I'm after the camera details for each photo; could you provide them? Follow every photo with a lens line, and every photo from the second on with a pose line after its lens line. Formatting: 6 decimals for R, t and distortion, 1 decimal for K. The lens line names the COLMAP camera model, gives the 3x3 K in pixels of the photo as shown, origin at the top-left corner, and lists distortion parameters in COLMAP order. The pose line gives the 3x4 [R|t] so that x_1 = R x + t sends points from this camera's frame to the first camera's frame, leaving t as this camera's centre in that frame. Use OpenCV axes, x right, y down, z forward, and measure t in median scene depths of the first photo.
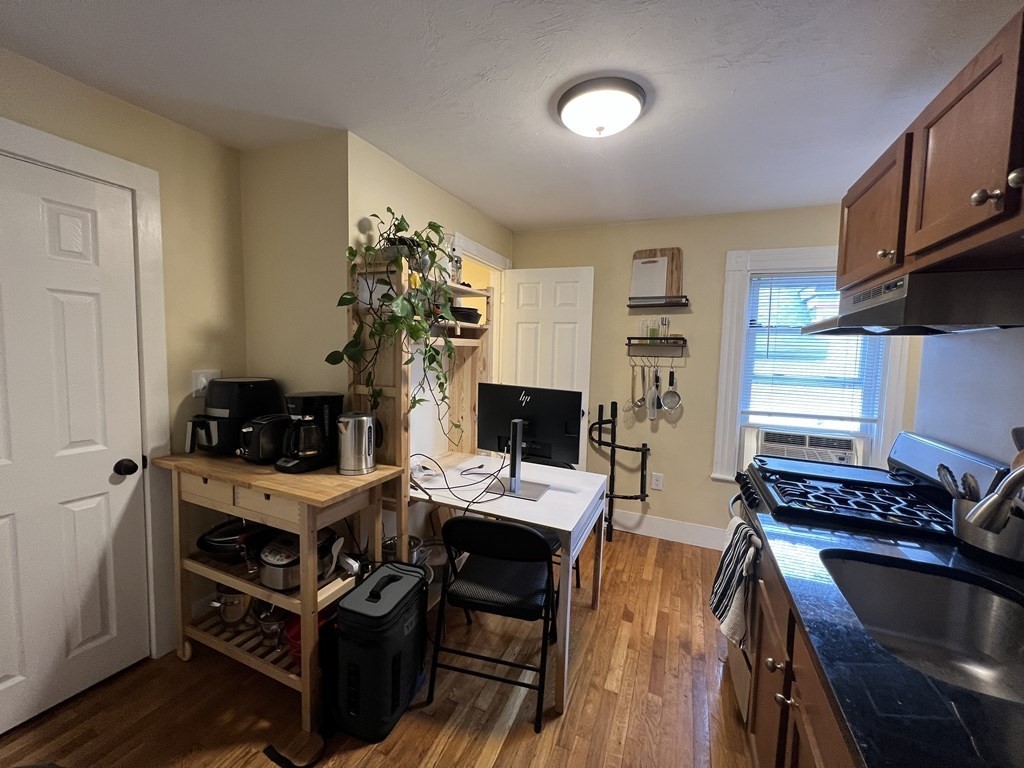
lens RADIAL K [[408.7, 0, 511.5], [0, 408.7, 383.8], [0, 0, 1]] dist [-0.002725, 0.000998]
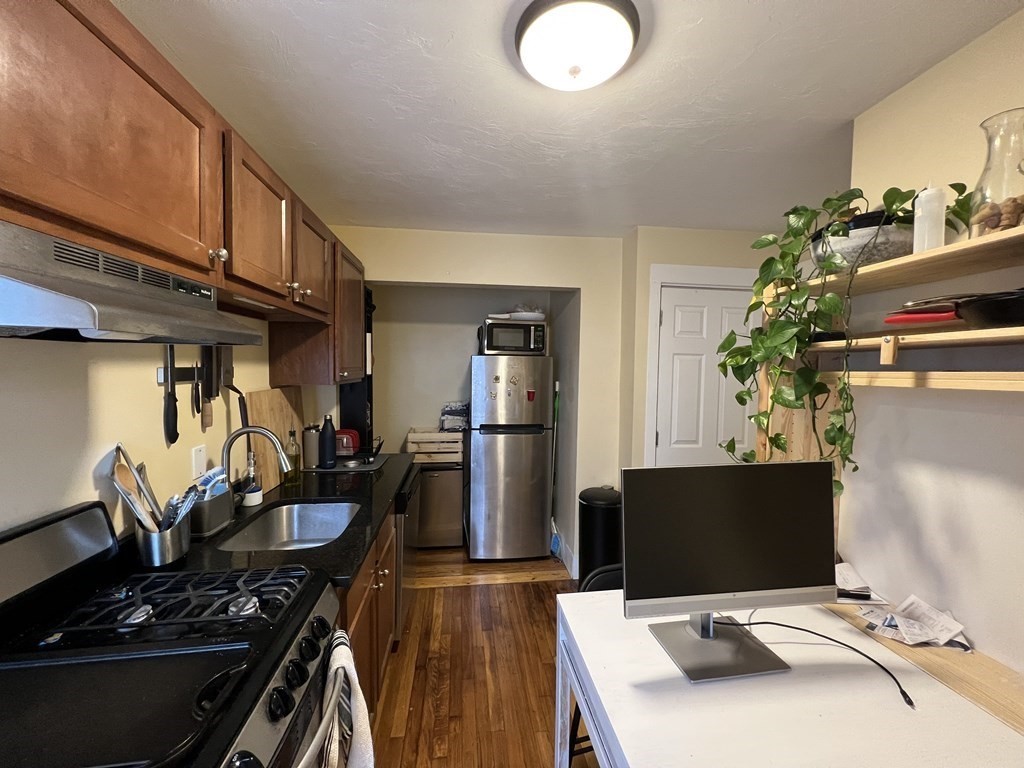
lens RADIAL K [[408.7, 0, 511.1], [0, 408.7, 382.1], [0, 0, 1]] dist [-0.002725, 0.000998]
pose [[-0.863831, -0.019353, -0.503411, 0.599252], [-0.076857, 0.992627, 0.093722, -0.135546], [0.497885, 0.119651, -0.858949, 1.466803]]
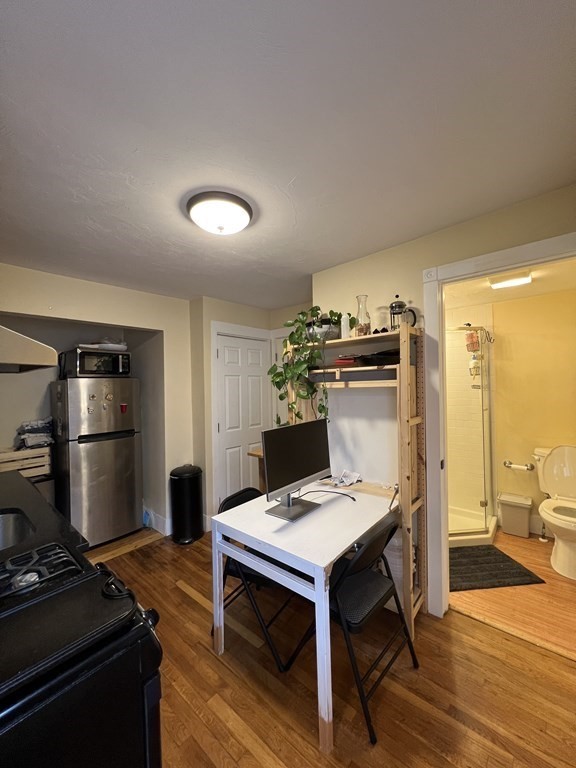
lens RADIAL K [[306.6, 0, 289.4], [0, 306.6, 383.8], [0, 0, 1]] dist [-0.002725, 0.000998]
pose [[-0.306035, -0.020348, -0.951803, 0.996239], [-0.065906, 0.997826, -0.000141, -0.117462], [0.949736, 0.062686, -0.306711, 1.411326]]
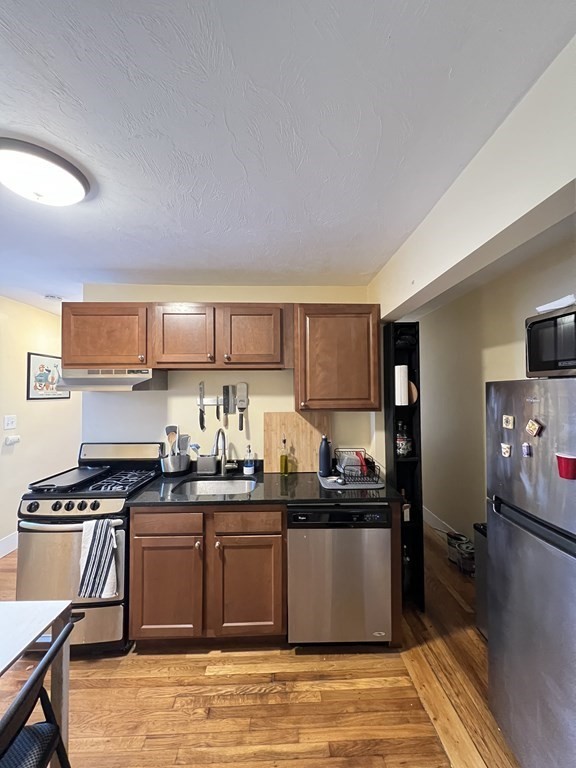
lens RADIAL K [[306.6, 0, 291.1], [0, 306.6, 385.4], [0, 0, 1]] dist [-0.002725, 0.000998]
pose [[-0.428266, -0.006807, 0.903627, -0.660393], [0.063907, 0.997240, 0.037800, -0.129455], [-0.901390, 0.073936, -0.426649, 0.718651]]
